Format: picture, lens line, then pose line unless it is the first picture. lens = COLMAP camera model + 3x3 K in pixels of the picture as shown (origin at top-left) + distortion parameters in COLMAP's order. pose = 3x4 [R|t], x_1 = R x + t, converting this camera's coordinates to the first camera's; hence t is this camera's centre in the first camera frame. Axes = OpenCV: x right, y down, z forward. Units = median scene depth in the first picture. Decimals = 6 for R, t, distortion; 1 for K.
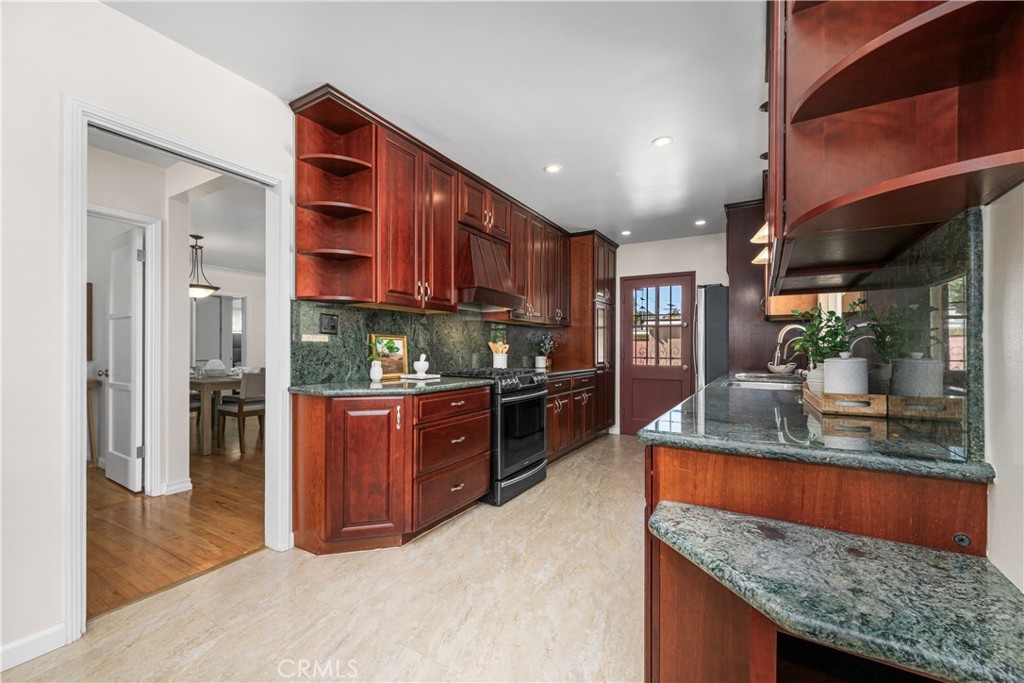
lens RADIAL K [[413.5, 0, 510.1], [0, 413.5, 347.3], [0, 0, 1]] dist [0.001896, -0.000250]
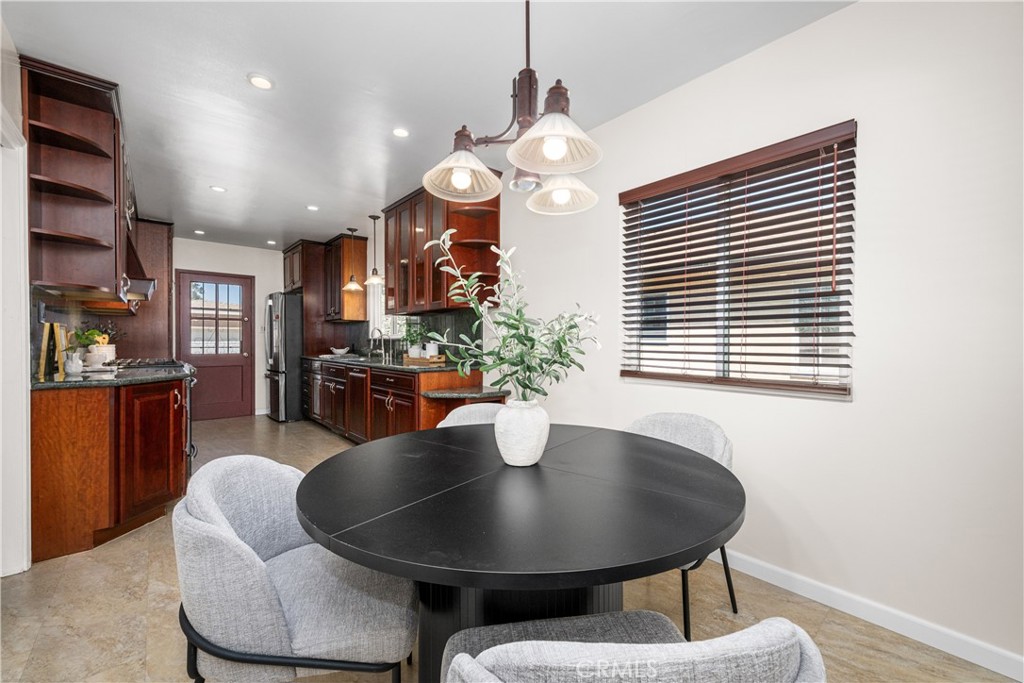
lens RADIAL K [[413.5, 0, 511.4], [0, 413.5, 340.7], [0, 0, 1]] dist [0.001896, -0.000250]
pose [[0.310247, -0.002854, 0.950652, -0.832644], [-0.006491, 0.999966, 0.005121, -0.004465], [-0.950634, -0.007760, 0.310218, -0.193510]]
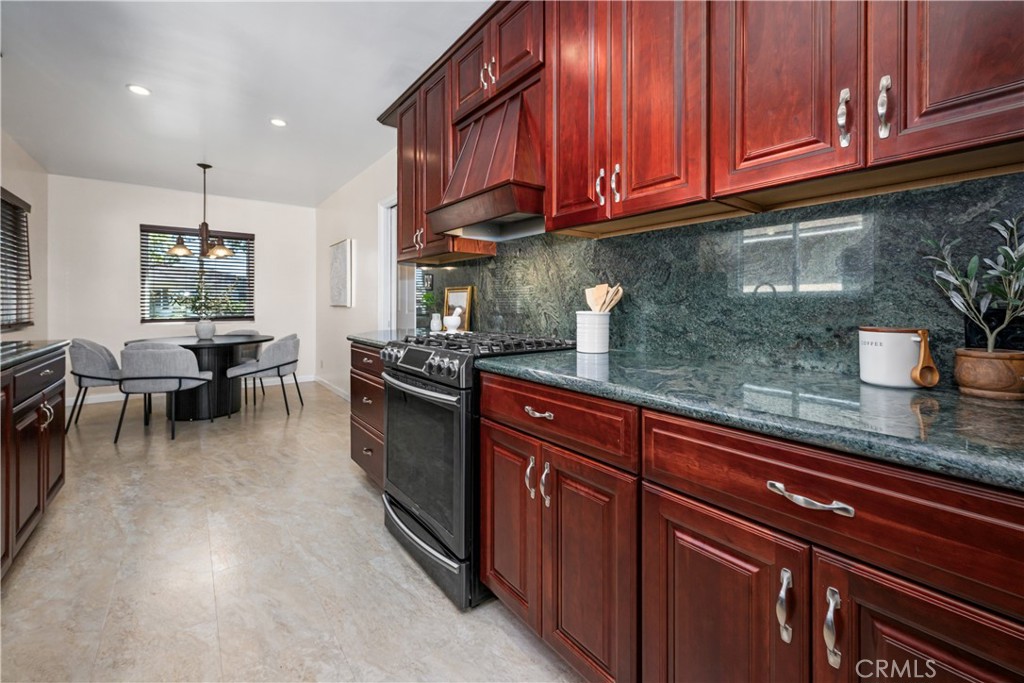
lens RADIAL K [[413.5, 0, 510.7], [0, 413.5, 305.5], [0, 0, 1]] dist [0.001896, -0.000250]
pose [[-0.352364, -0.000286, -0.935863, 0.552458], [0.003529, 0.999992, -0.001634, 0.014038], [0.935856, -0.003878, -0.352360, 1.438831]]
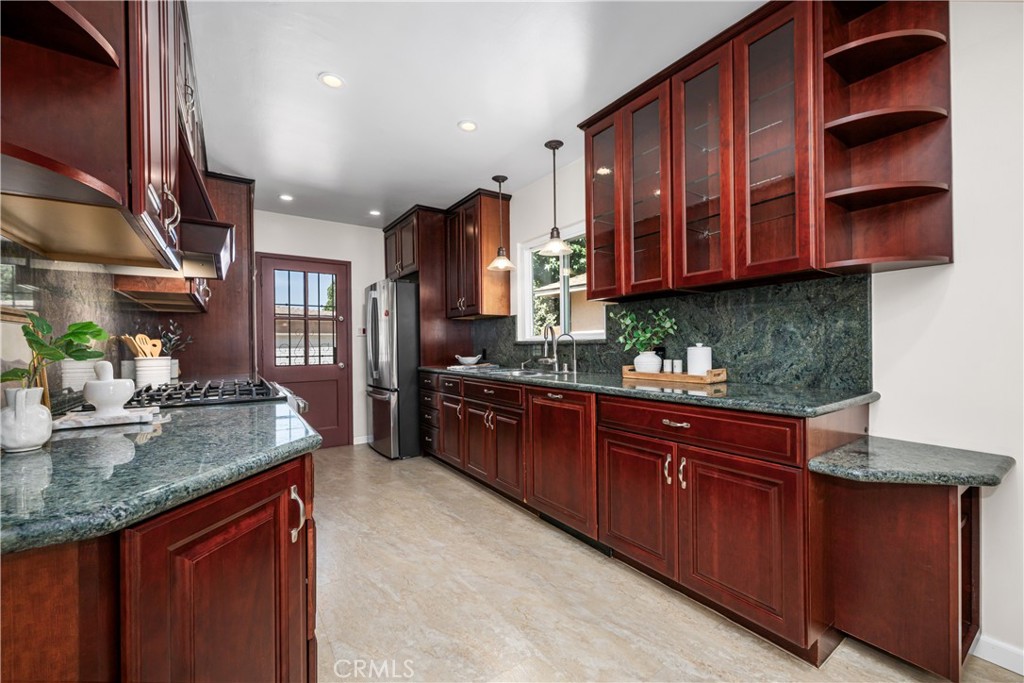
lens RADIAL K [[413.5, 0, 509.3], [0, 413.5, 342.3], [0, 0, 1]] dist [0.001896, -0.000250]
pose [[0.418730, -0.004390, 0.908100, -0.430058], [0.008098, 0.999967, 0.001100, 0.000192], [-0.908075, 0.006893, 0.418751, 0.481227]]
